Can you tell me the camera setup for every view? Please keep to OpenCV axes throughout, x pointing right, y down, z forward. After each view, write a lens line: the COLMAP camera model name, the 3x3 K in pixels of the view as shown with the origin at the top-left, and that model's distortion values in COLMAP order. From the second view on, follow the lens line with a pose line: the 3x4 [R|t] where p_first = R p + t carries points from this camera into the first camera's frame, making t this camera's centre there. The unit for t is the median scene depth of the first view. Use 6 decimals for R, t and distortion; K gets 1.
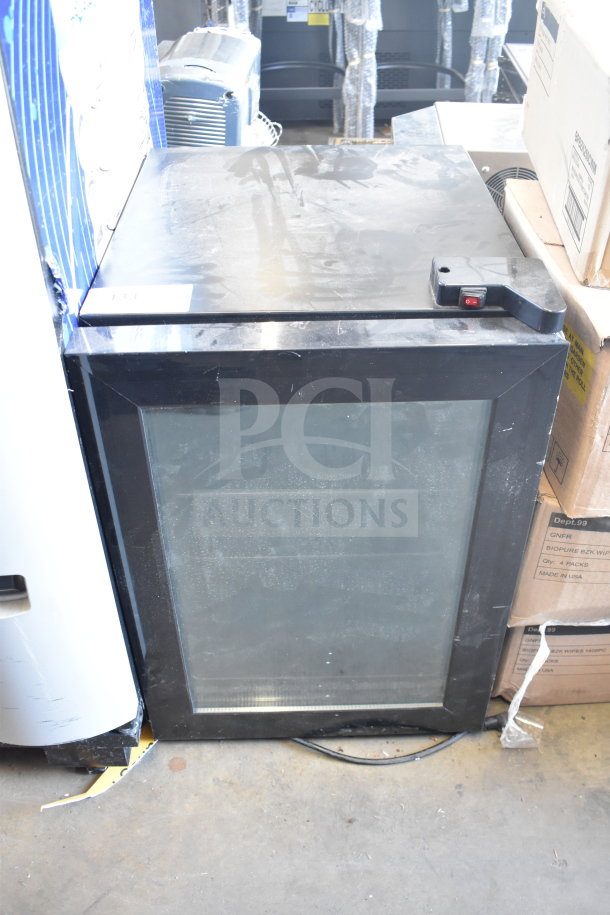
lens RADIAL K [[815.3, 0, 303.9], [0, 815.3, 458.6], [0, 0, 1]] dist [-0.062685, -0.003859]
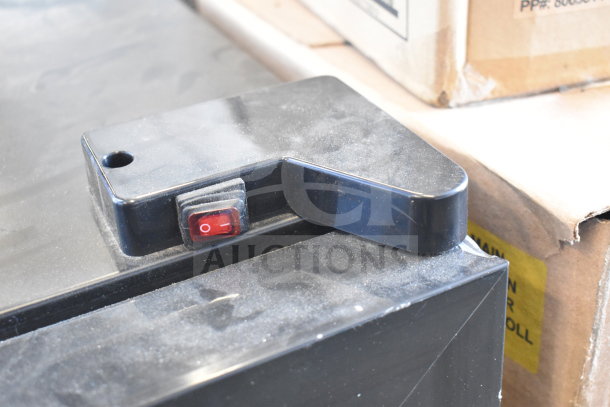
lens RADIAL K [[878.8, 0, 305.5], [0, 878.8, 203.1], [0, 0, 1]] dist [-0.021136, 0.000000]
pose [[0.905467, -0.272408, 0.325458, 0.115348], [0.317140, 0.943876, -0.092302, -0.150581], [-0.282048, 0.186792, 0.941041, 0.603798]]
